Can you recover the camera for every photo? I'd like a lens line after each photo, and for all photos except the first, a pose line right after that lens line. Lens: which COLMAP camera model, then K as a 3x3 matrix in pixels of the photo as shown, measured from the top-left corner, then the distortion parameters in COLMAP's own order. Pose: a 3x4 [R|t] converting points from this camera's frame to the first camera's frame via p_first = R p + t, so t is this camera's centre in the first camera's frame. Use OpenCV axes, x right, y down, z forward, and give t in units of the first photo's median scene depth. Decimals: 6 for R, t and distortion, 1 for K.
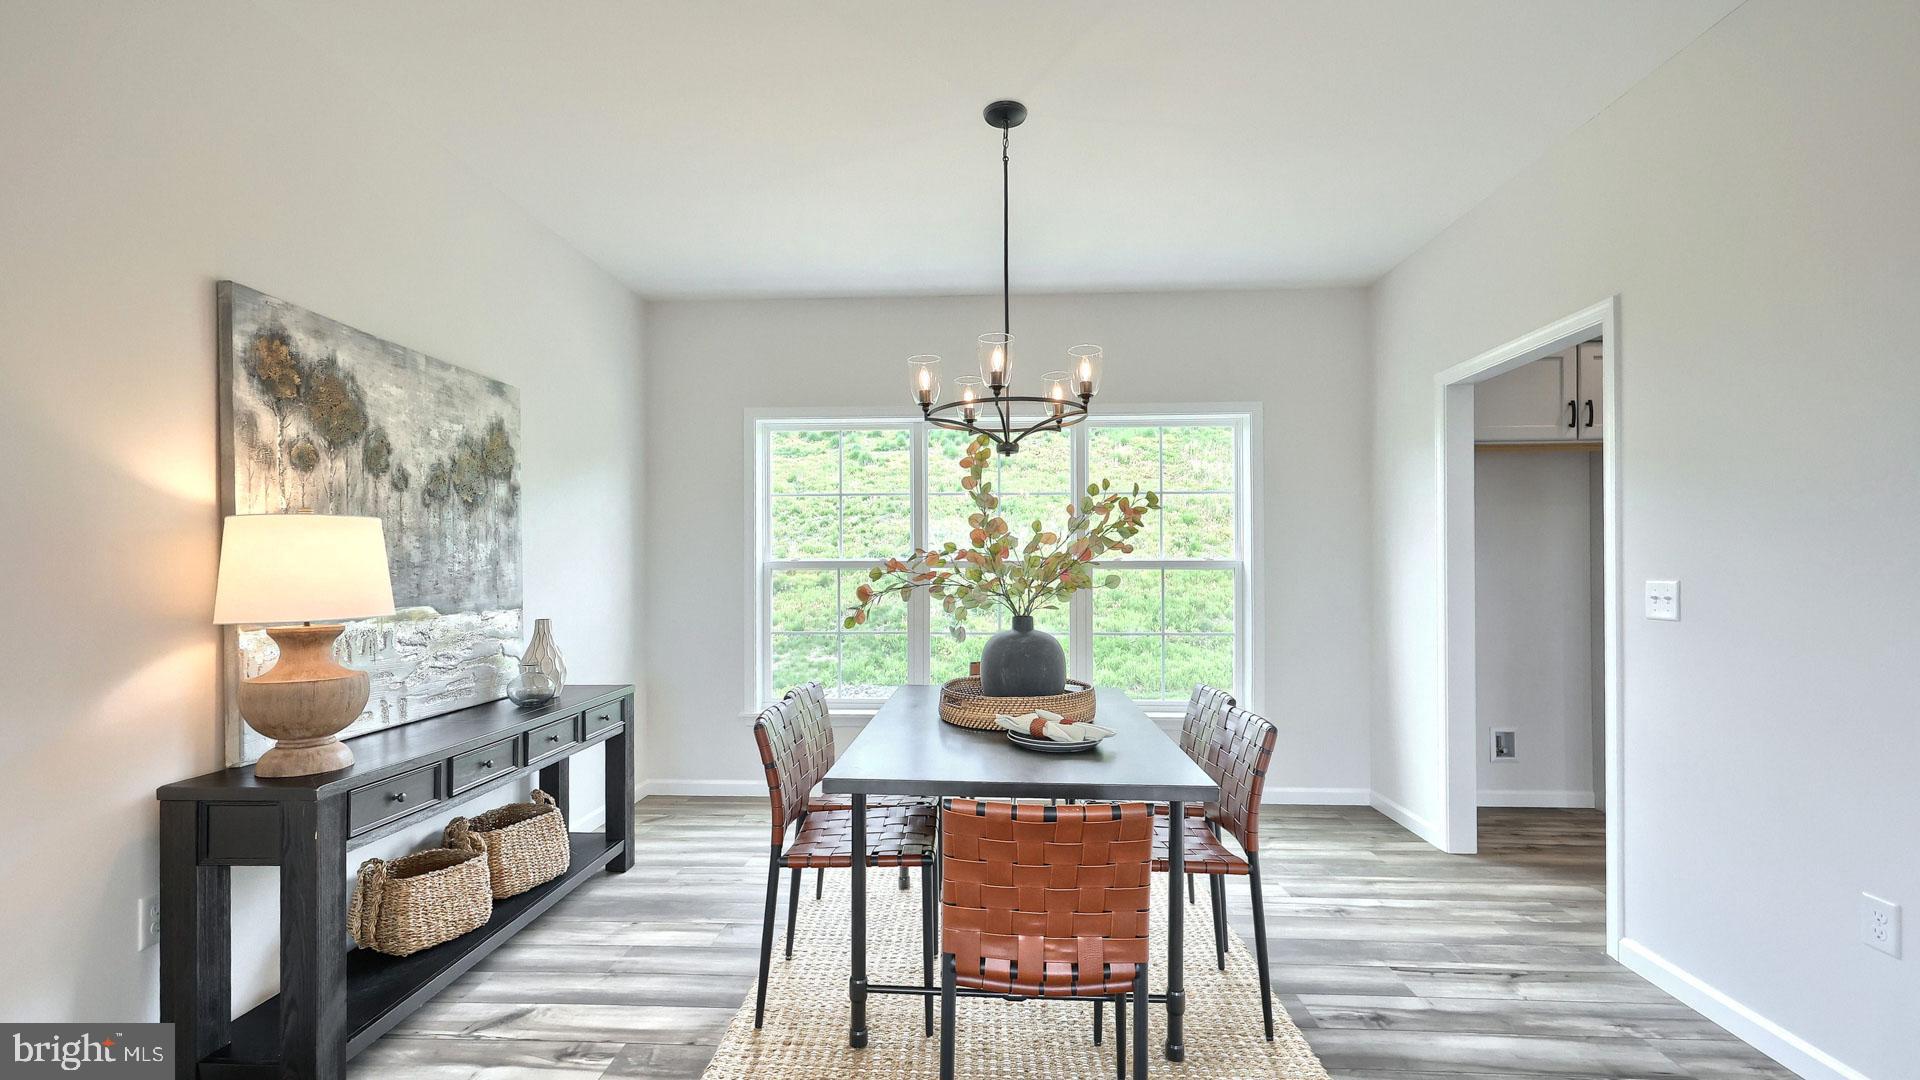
lens RADIAL K [[806.3, 0, 950.8], [0, 806.3, 562.9], [0, 0, 1]] dist [0.000519, 0.000148]
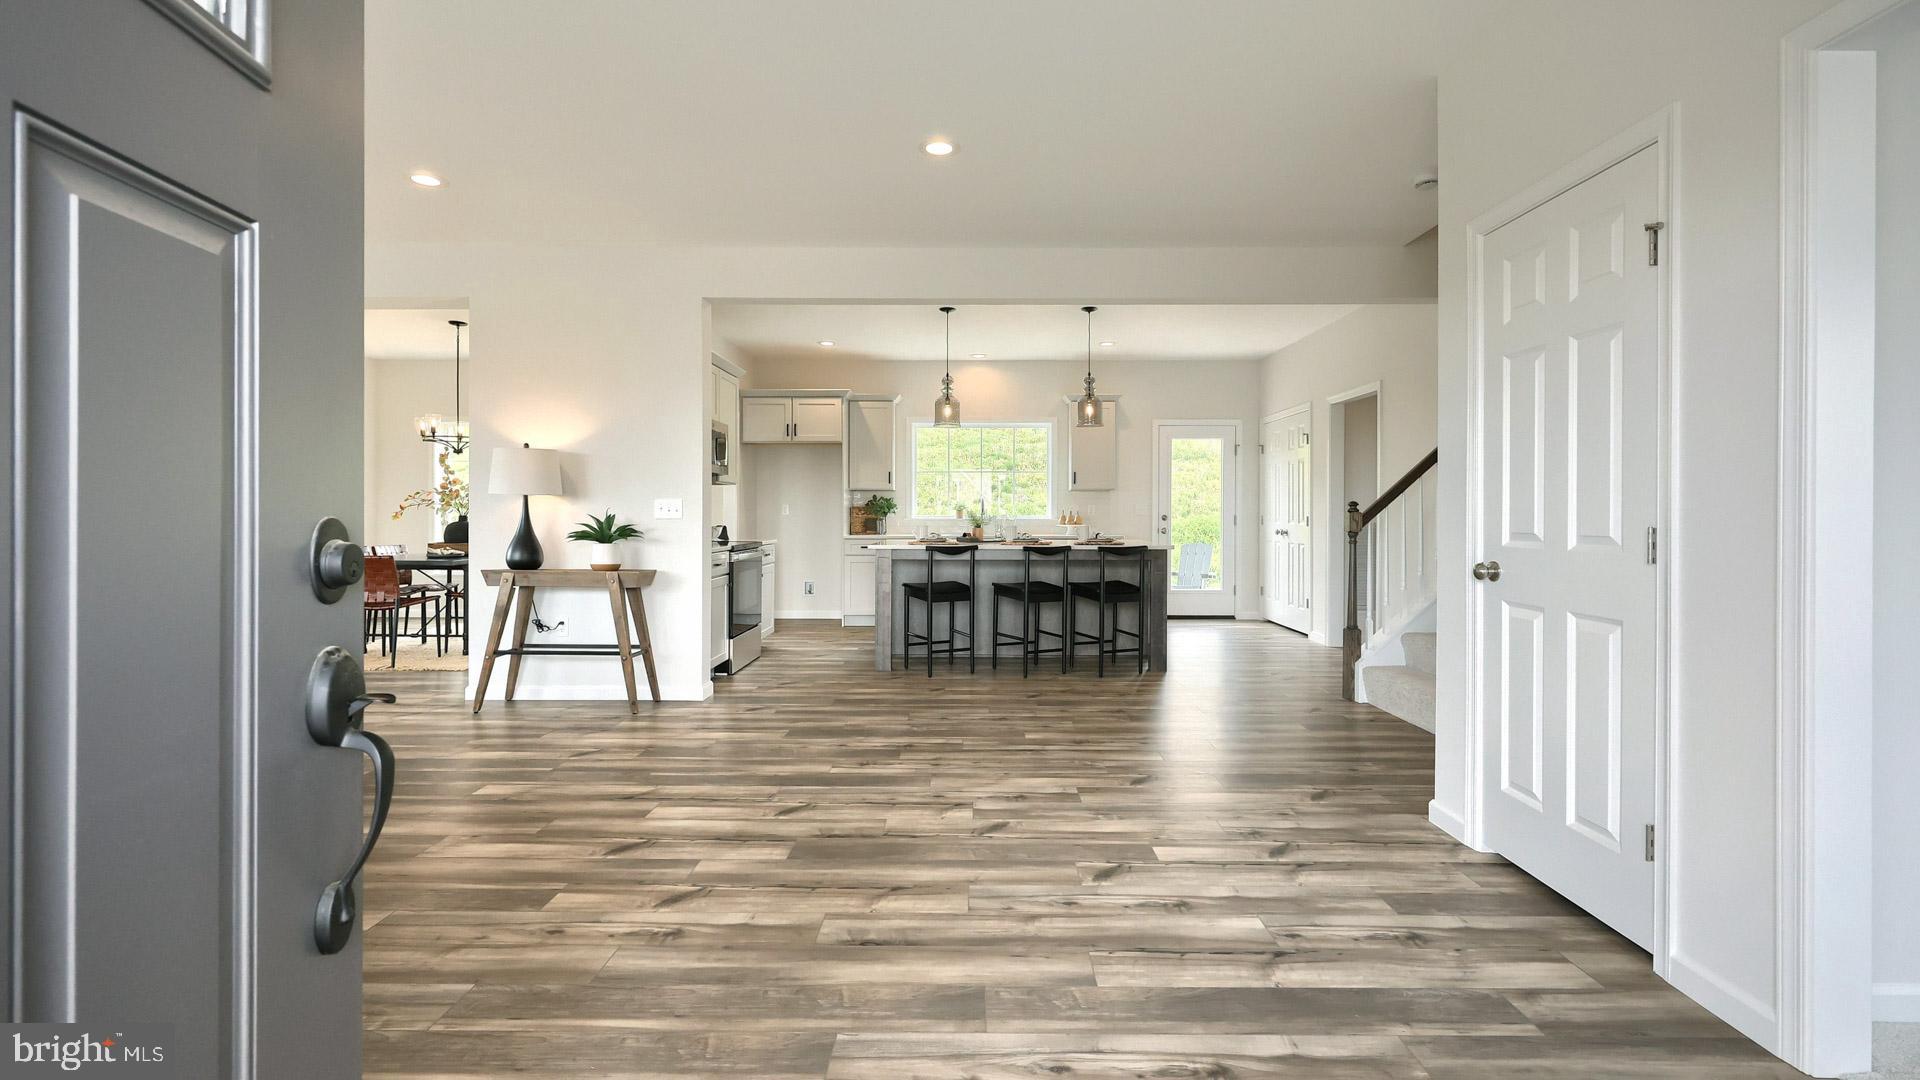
lens RADIAL K [[826.4, 0, 973.3], [0, 826.4, 511.1], [0, 0, 1]] dist [0.002311, 0.000174]
pose [[0.998887, 0.004543, 0.046947, 1.613022], [-0.004941, 0.999953, 0.008360, 0.020782], [-0.046907, -0.008583, 0.998862, -1.752822]]
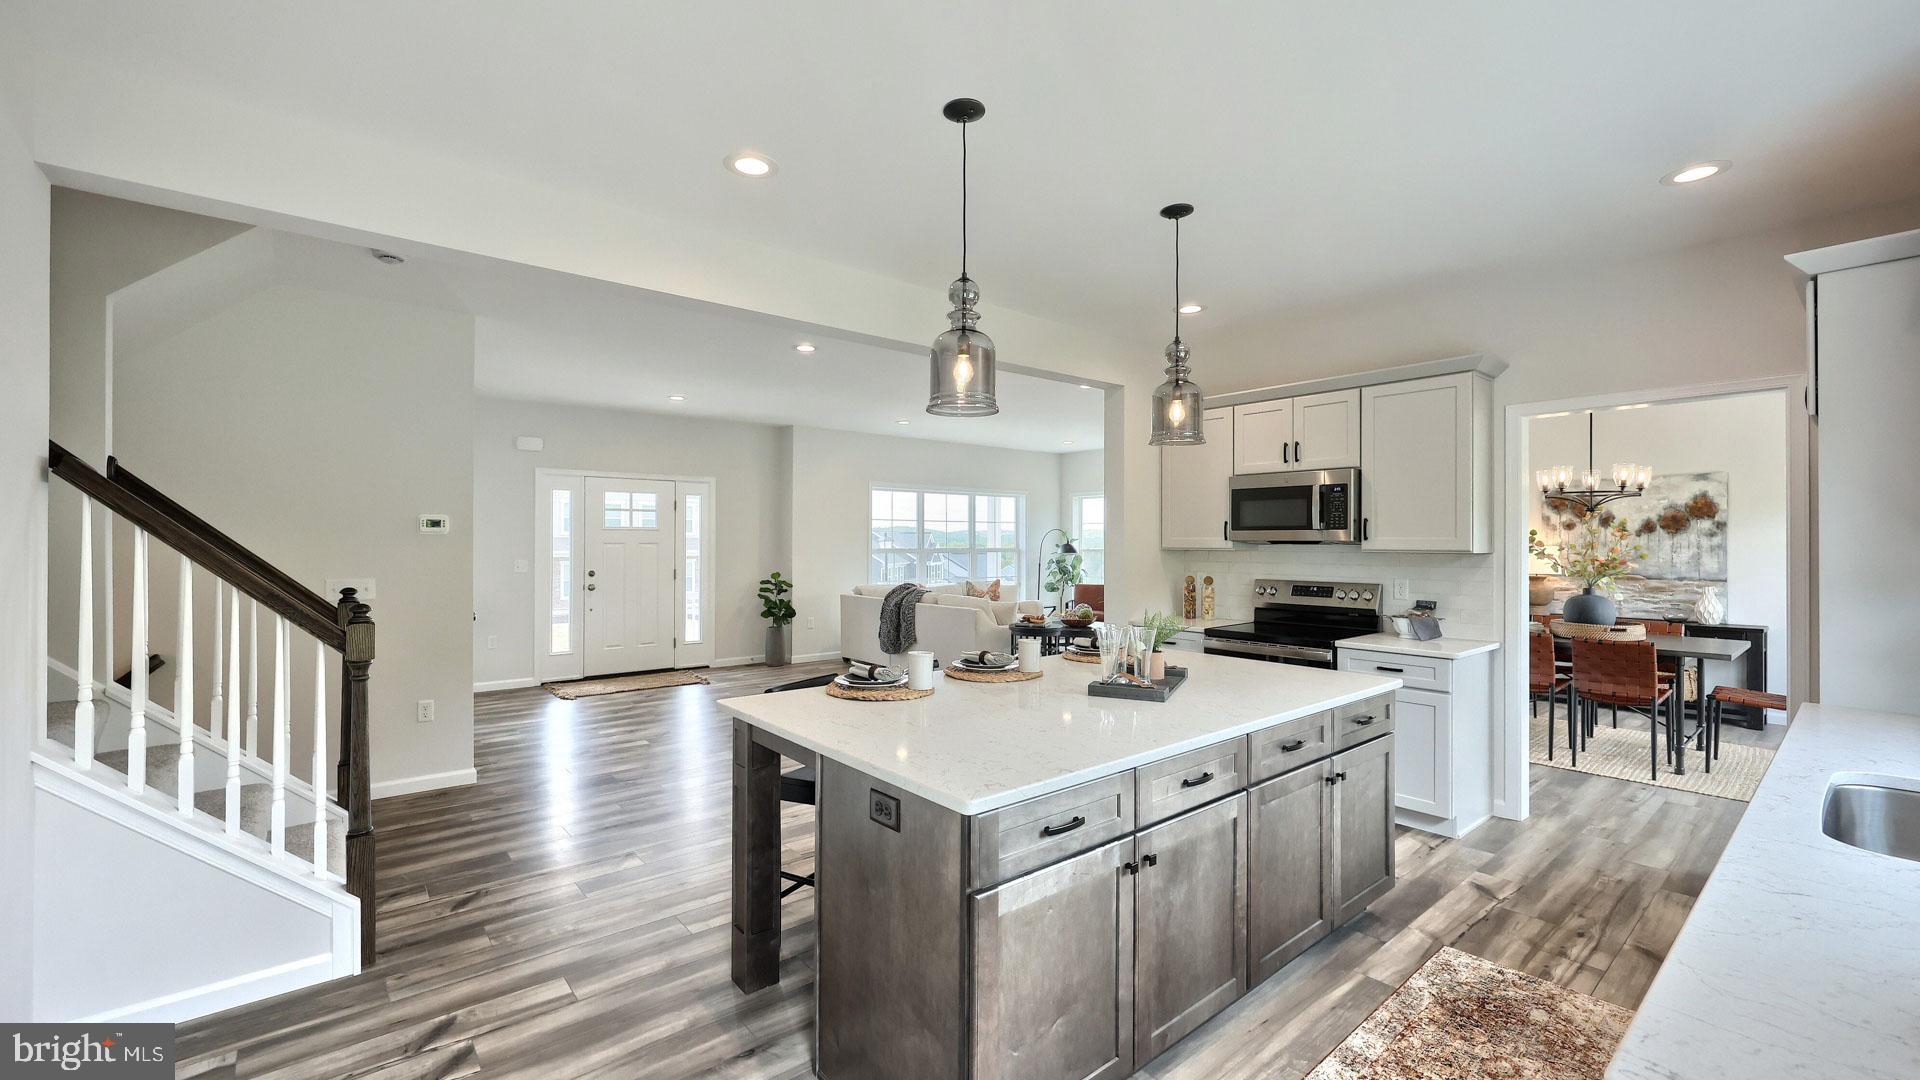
lens RADIAL K [[770.7, 0, 950.2], [0, 770.7, 540.5], [0, 0, 1]] dist [-0.001004, 0.000146]
pose [[-0.737183, 0.001233, -0.675692, 2.691379], [0.007924, 0.999945, -0.006820, -0.059552], [0.675647, -0.010382, -0.737152, 1.359784]]
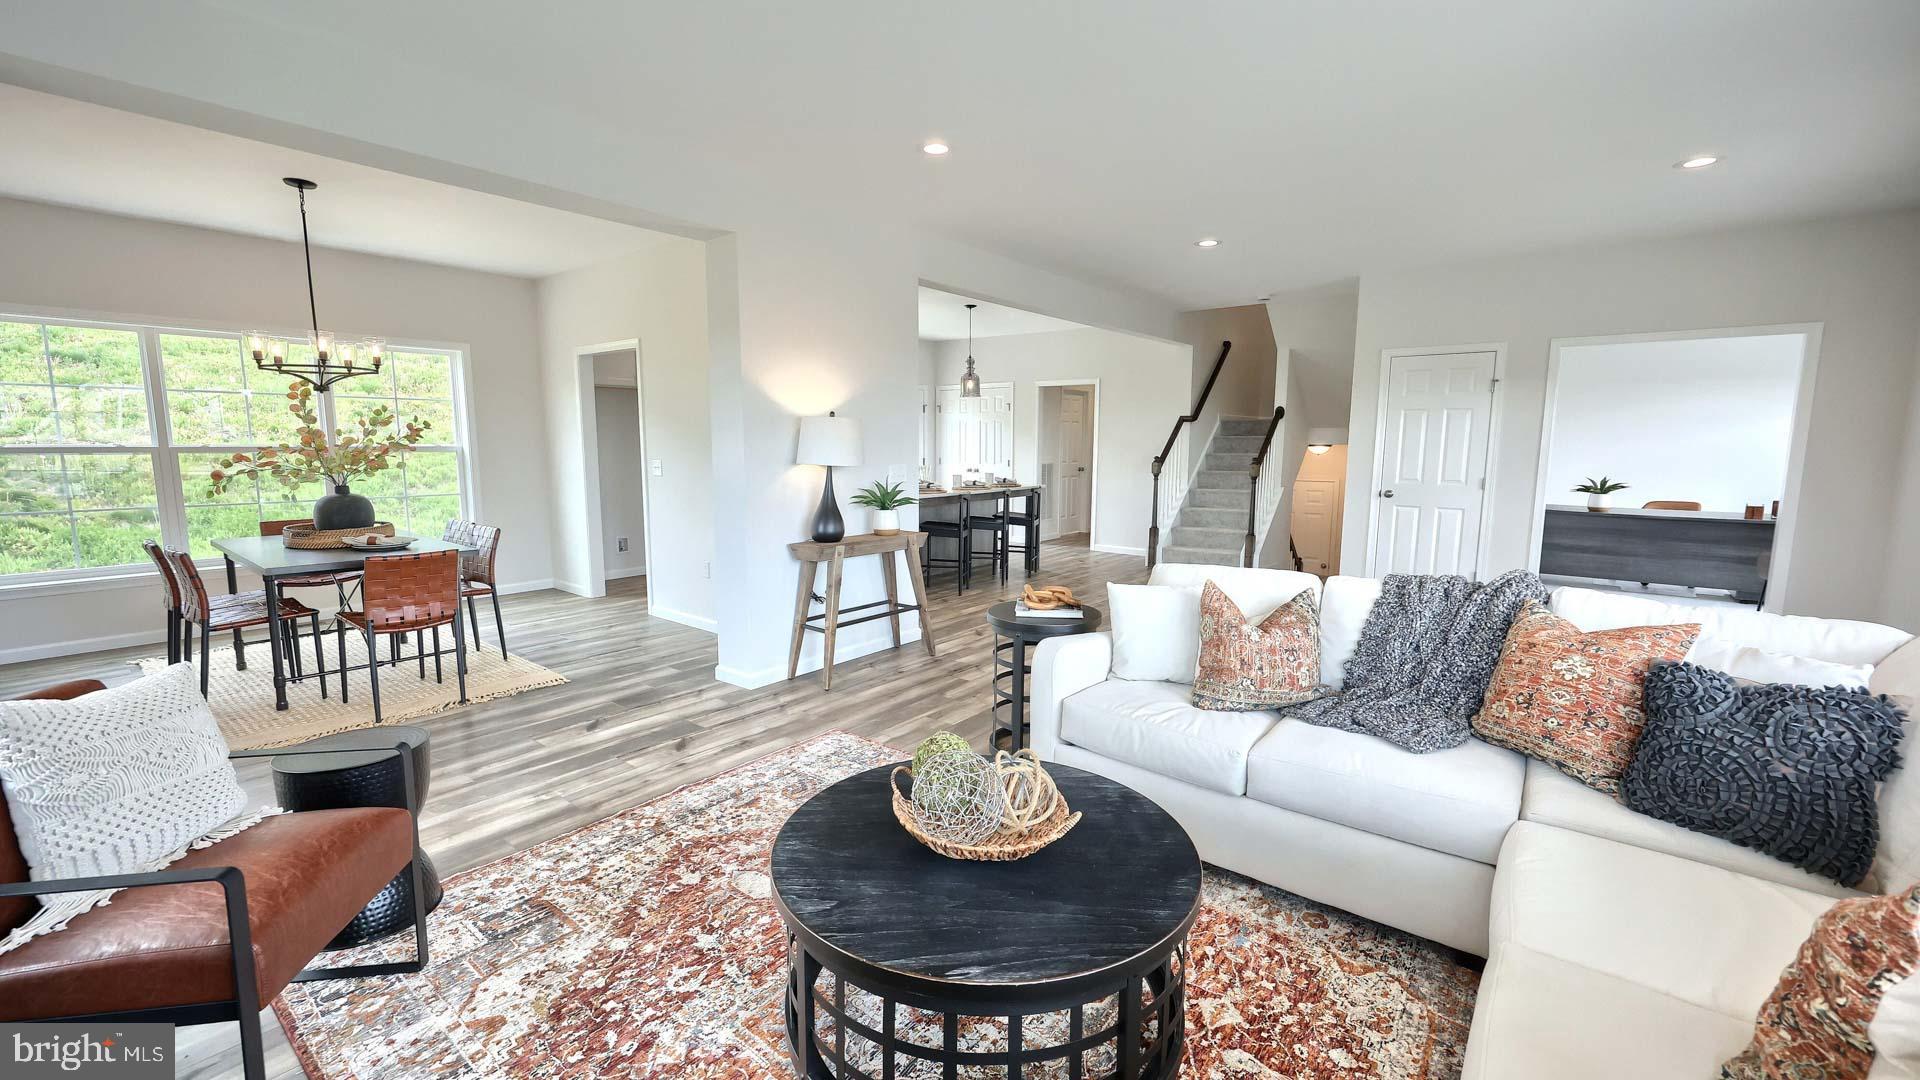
lens RADIAL K [[770.7, 0, 950.2], [0, 770.7, 540.5], [0, 0, 1]] dist [-0.001004, 0.000146]
pose [[0.590077, -0.100791, 0.801031, -0.486343], [-0.014706, 0.990670, 0.135485, -0.063244], [-0.807213, -0.091727, 0.583089, -1.067436]]
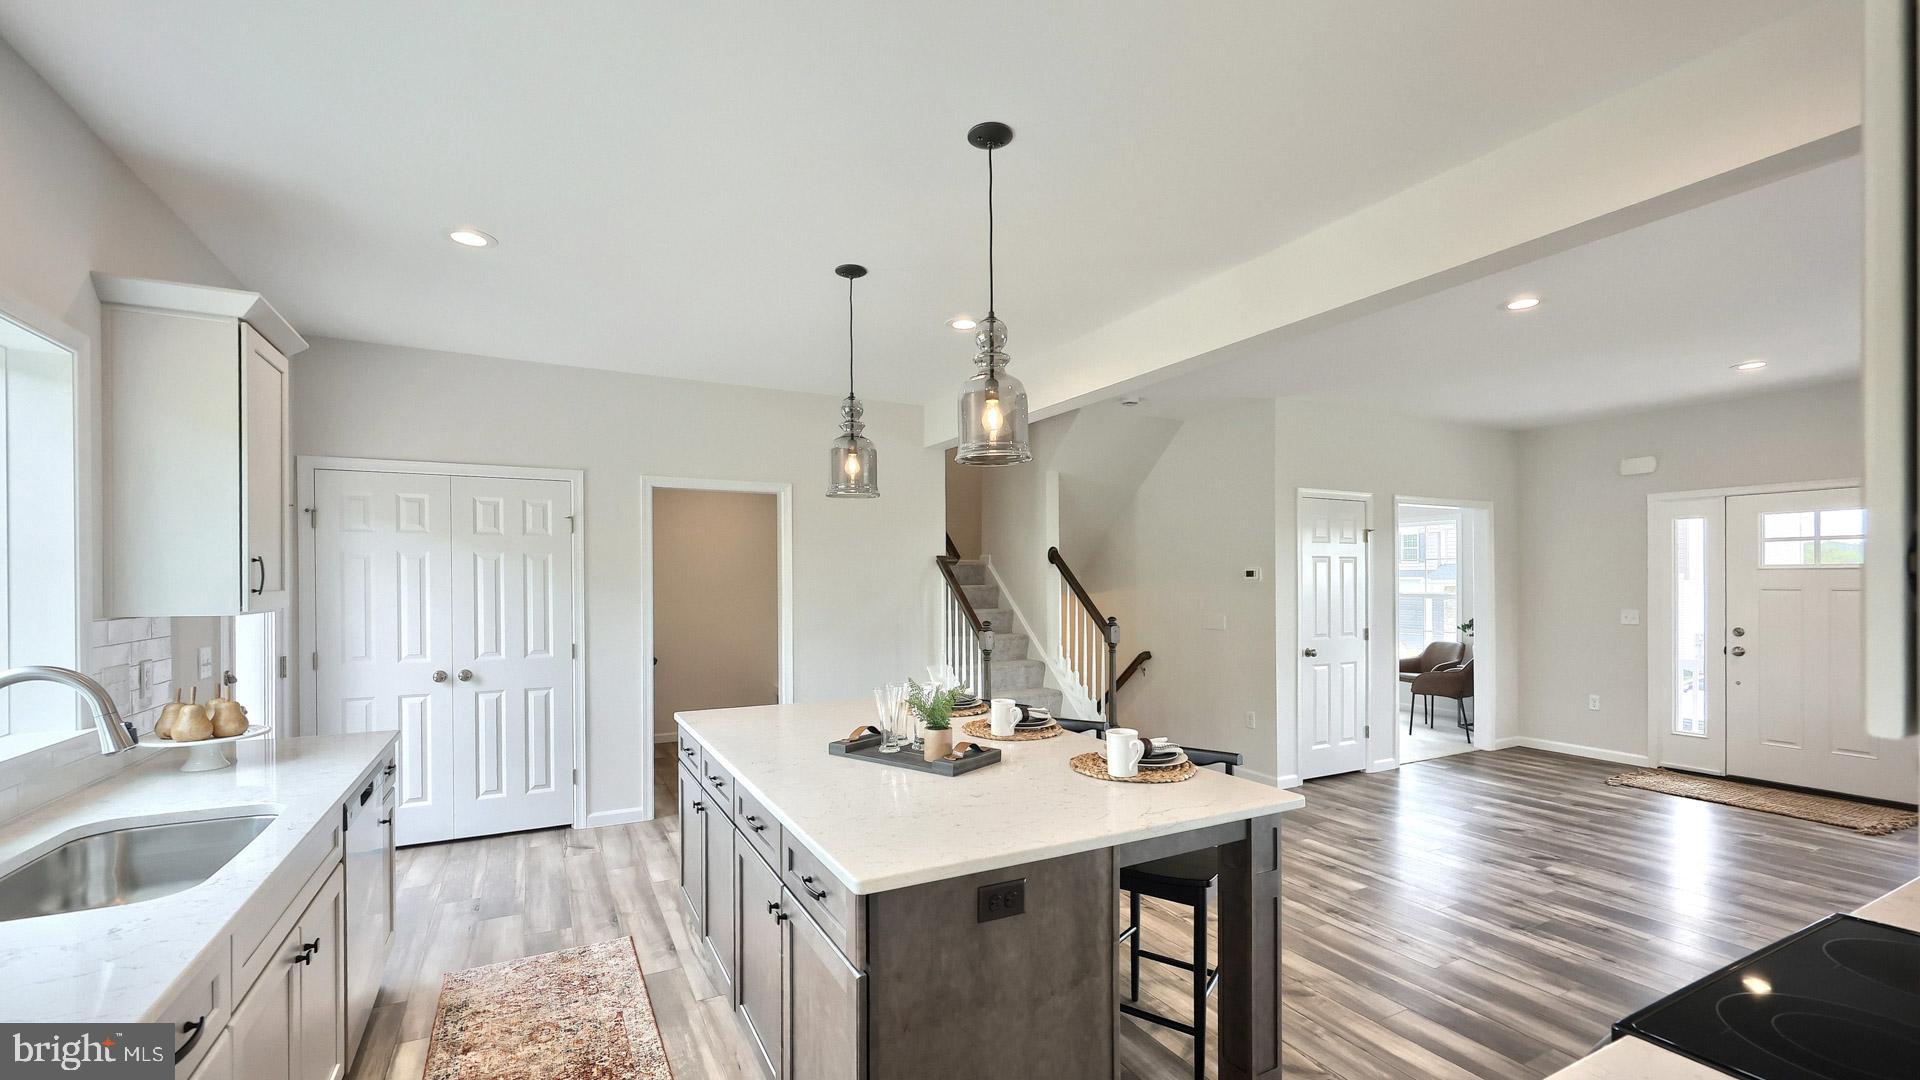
lens RADIAL K [[795.1, 0, 944.9], [0, 795.1, 582.0], [0, 0, 1]] dist [-0.000022, 0.000222]
pose [[-0.506353, 0.003231, 0.862320, 0.929973], [-0.005242, 0.999963, -0.006825, -0.073096], [-0.862310, -0.007976, -0.506317, 1.217215]]
